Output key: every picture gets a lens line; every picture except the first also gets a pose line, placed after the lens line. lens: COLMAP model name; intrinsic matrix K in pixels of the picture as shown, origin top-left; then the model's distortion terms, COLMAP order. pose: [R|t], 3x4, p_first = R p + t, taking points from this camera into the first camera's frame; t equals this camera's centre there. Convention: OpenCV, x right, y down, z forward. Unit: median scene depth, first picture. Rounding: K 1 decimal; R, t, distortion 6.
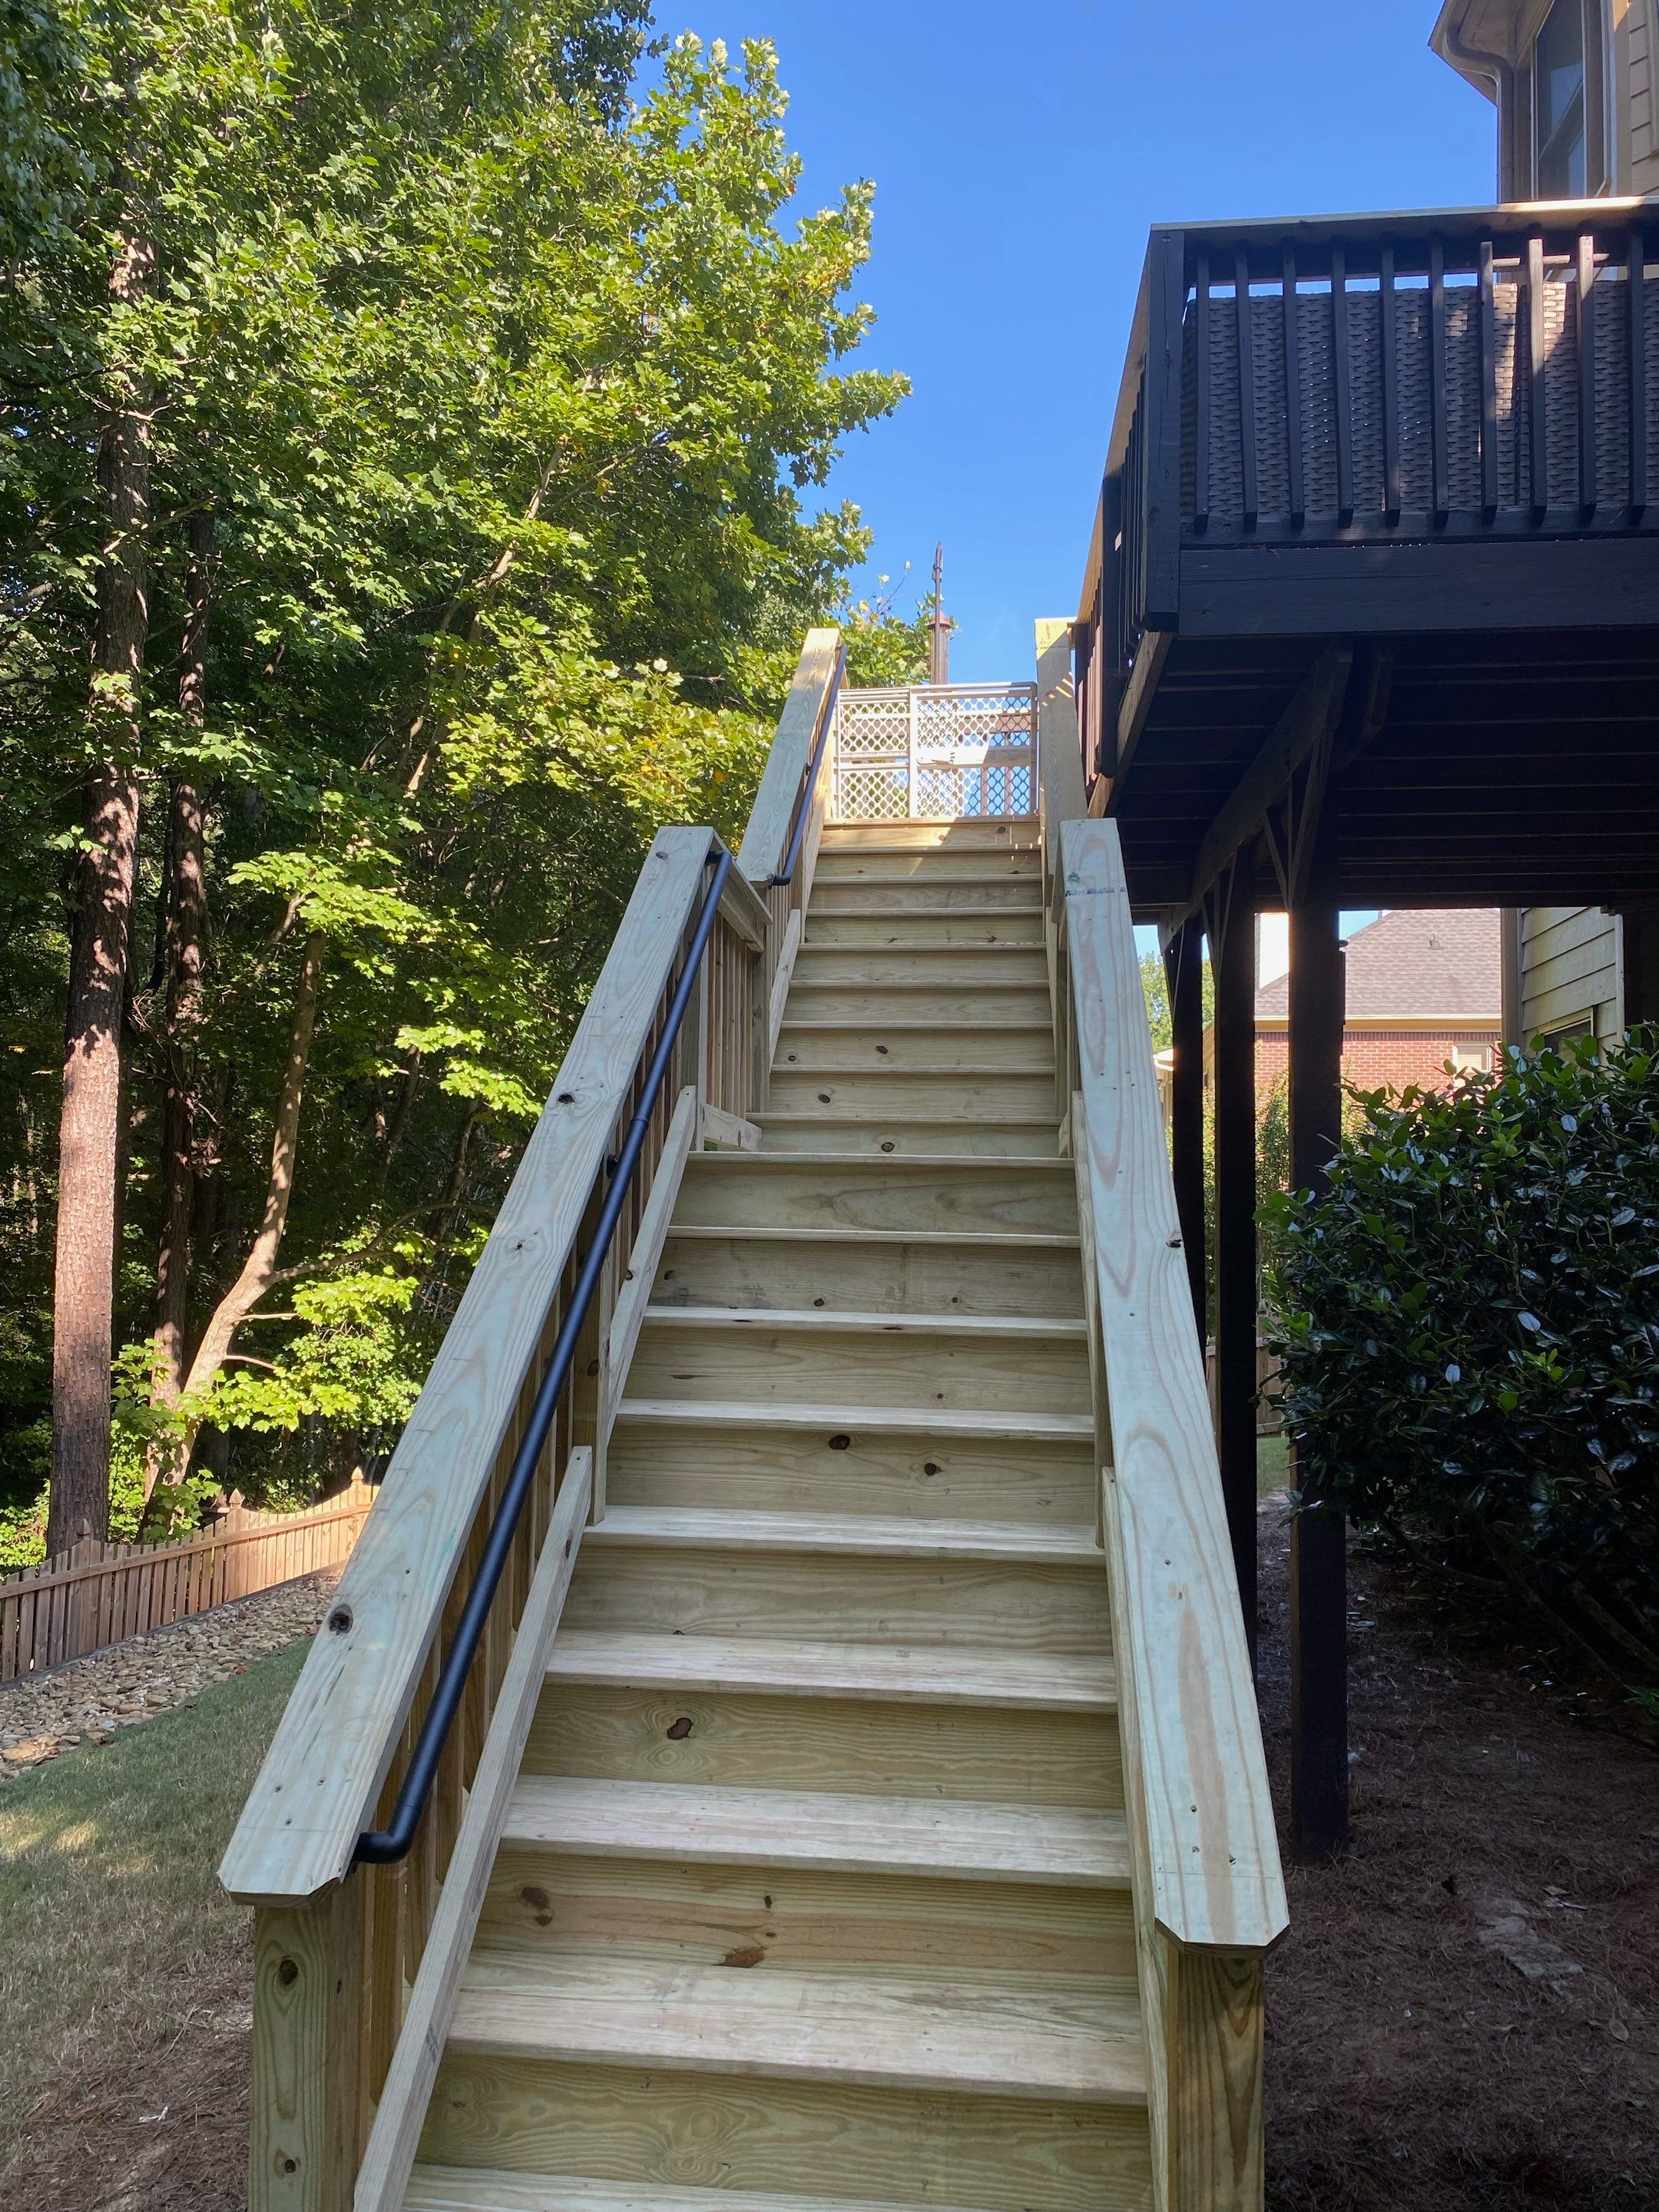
lens RADIAL K [[1727.5, 0, 776.7], [0, 1727.5, 1116.3], [0, 0, 1]] dist [0.018805, -0.008875]
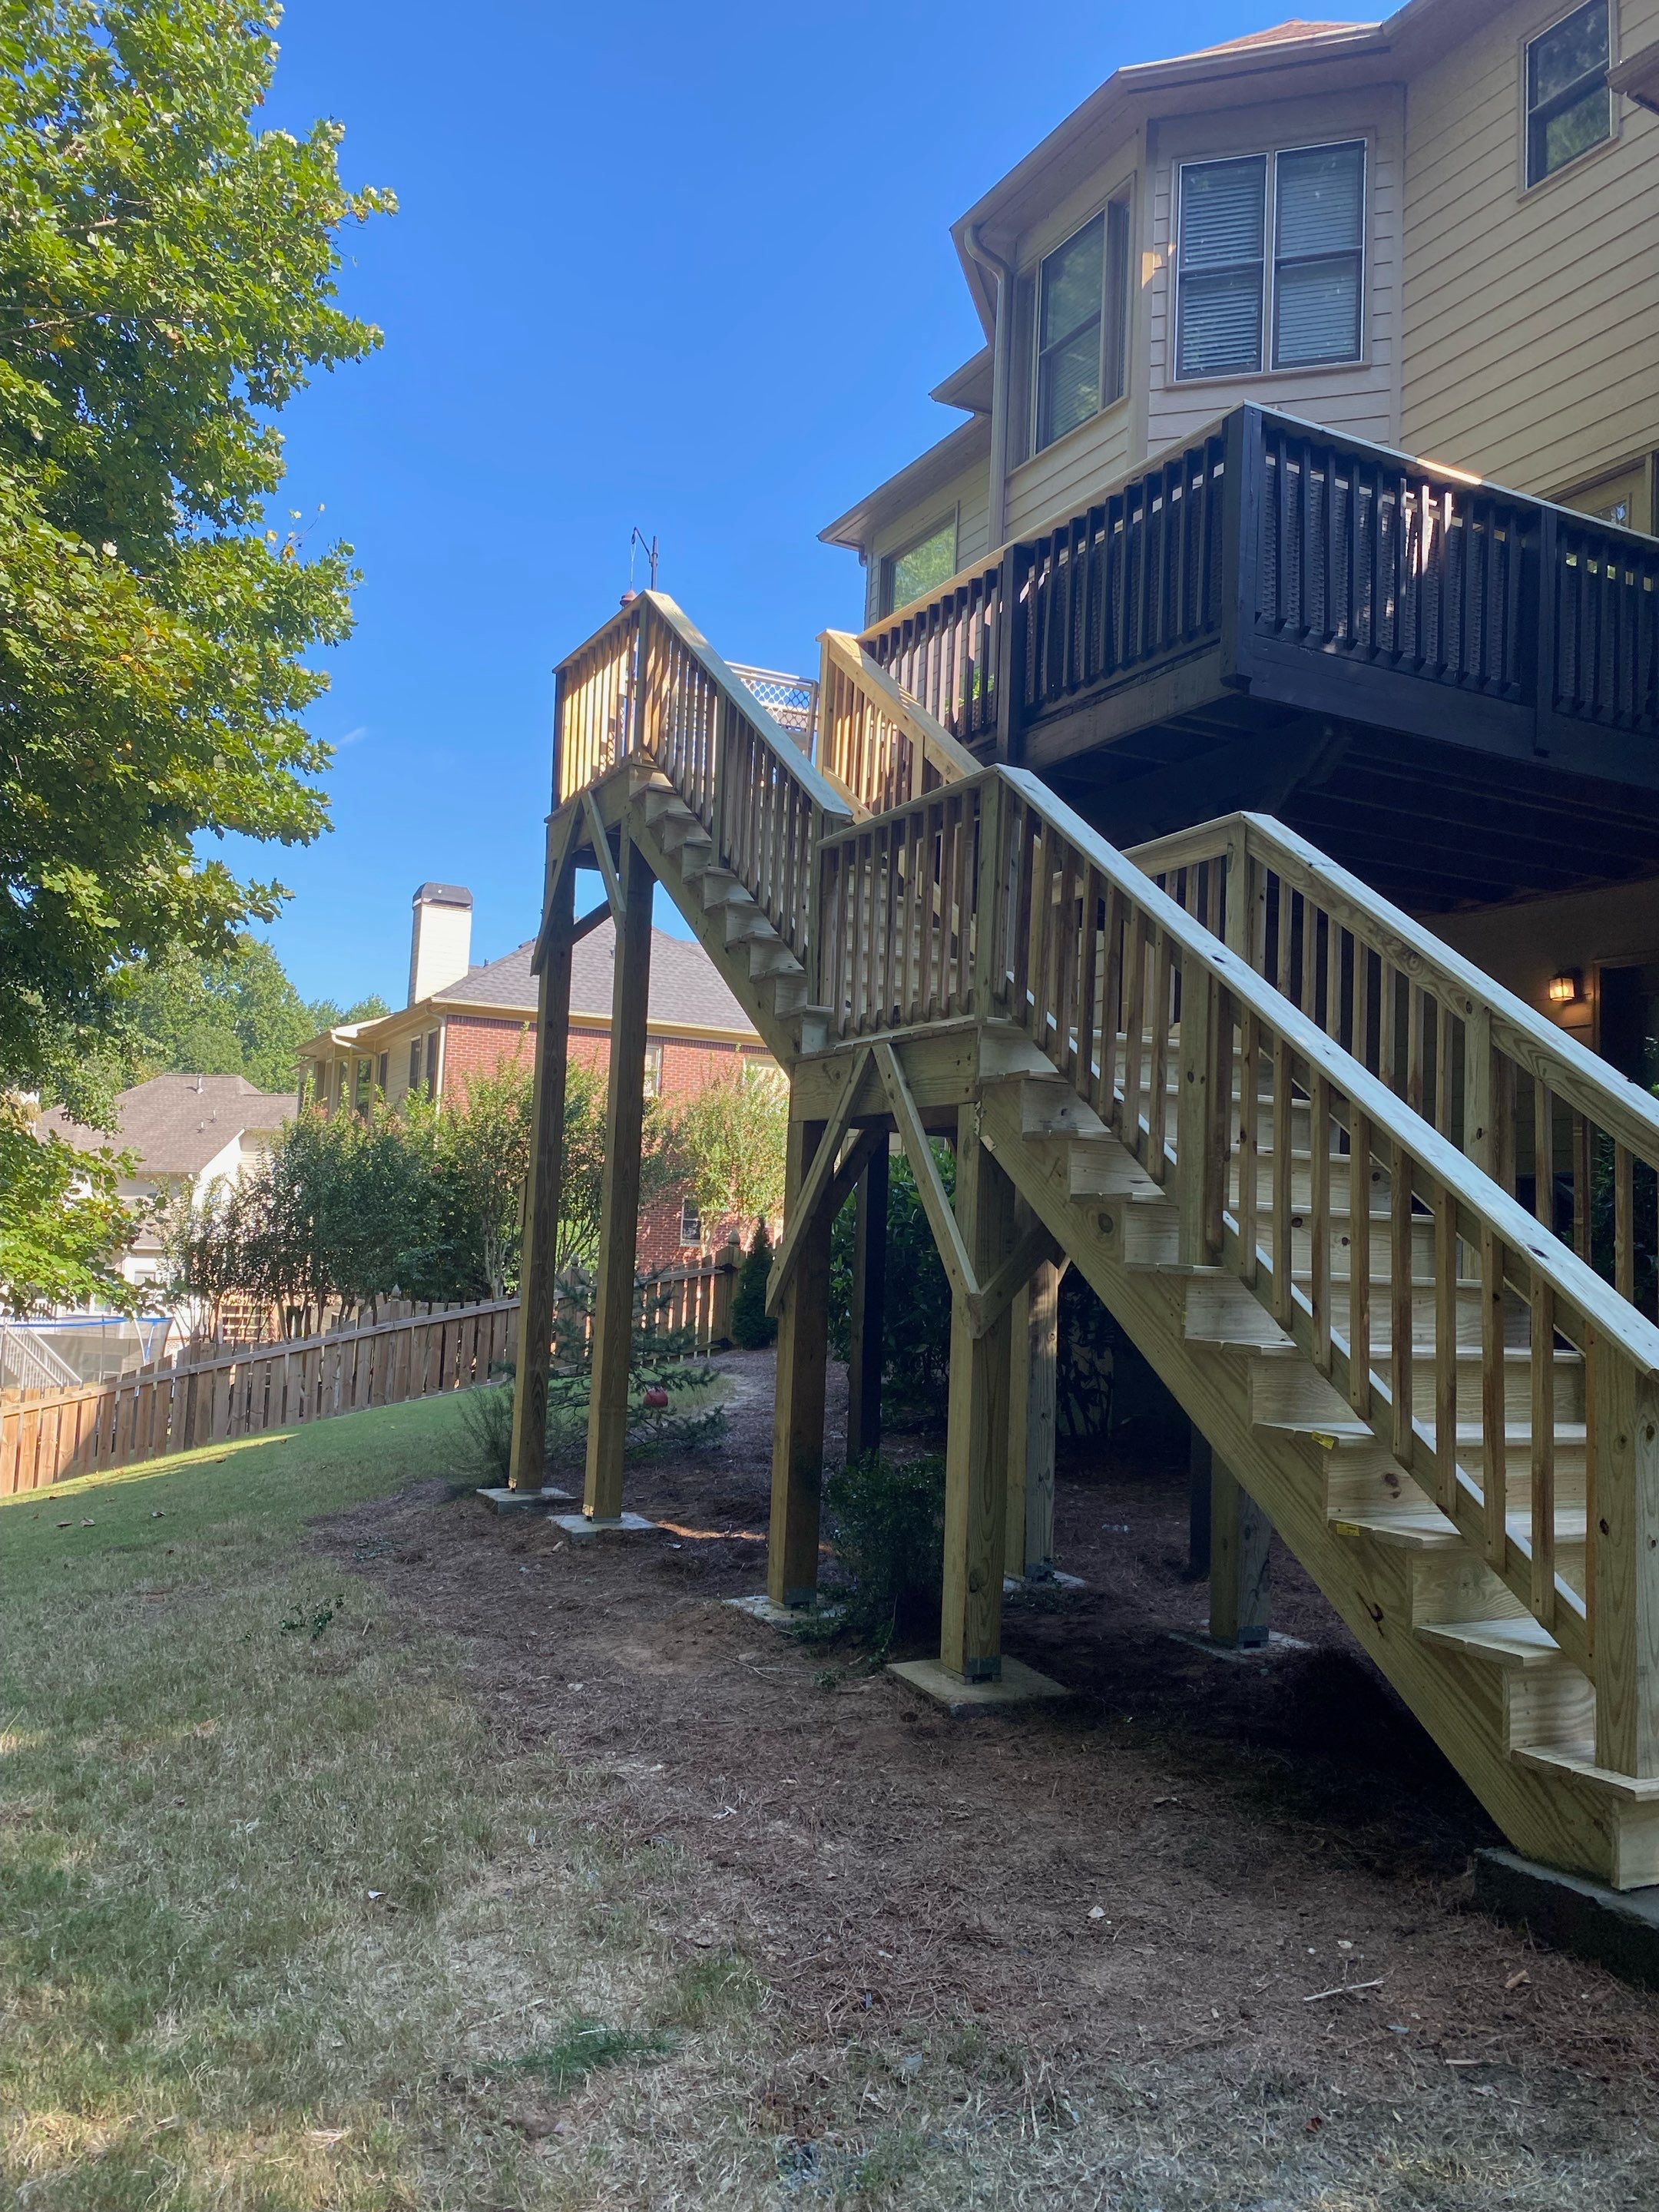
lens RADIAL K [[1745.5, 0, 831.7], [0, 1745.5, 1078.4], [0, 0, 1]] dist [0.010284, -0.001434]
pose [[0.830293, 0.080050, 0.551548, -0.255559], [-0.068679, 0.996784, -0.041281, 0.036709], [-0.553079, -0.003604, 0.833121, 0.000788]]
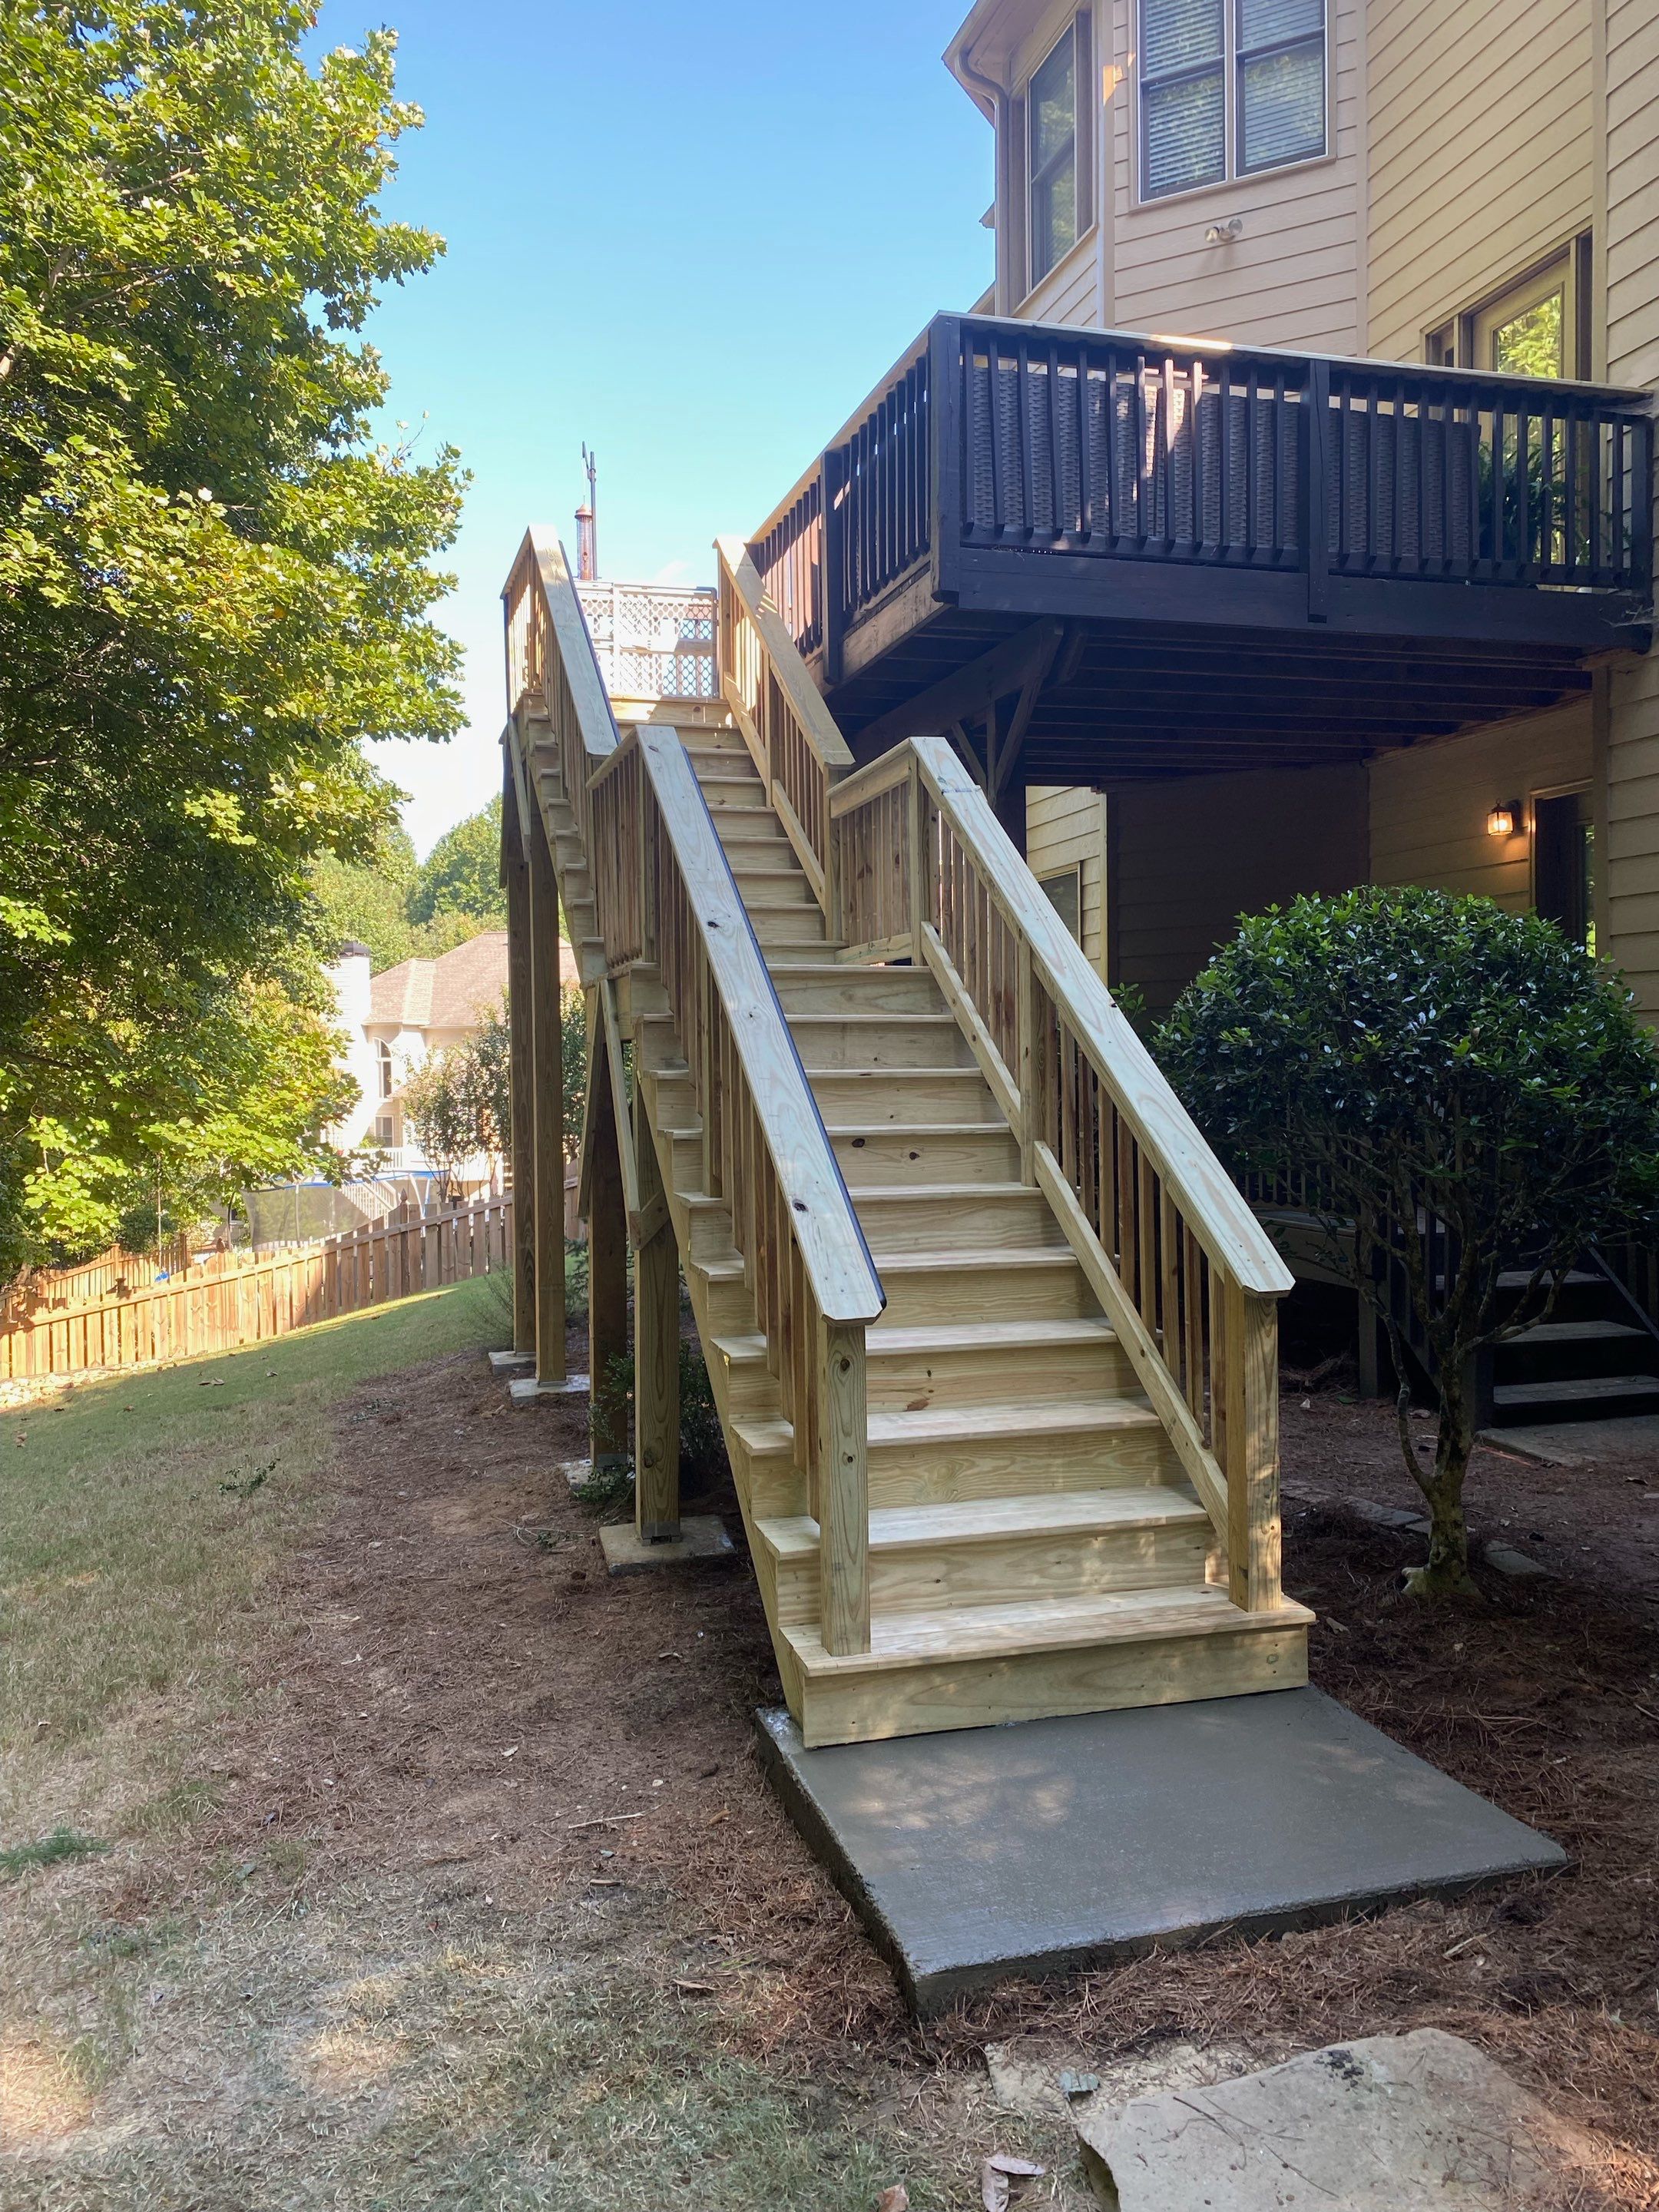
lens RADIAL K [[1745.5, 0, 831.7], [0, 1745.5, 1078.4], [0, 0, 1]] dist [0.010284, -0.001434]
pose [[0.922419, -0.027225, 0.385230, -0.139830], [-0.000837, 0.997369, 0.072491, 0.003595], [-0.386190, -0.067189, 0.919969, -0.105921]]
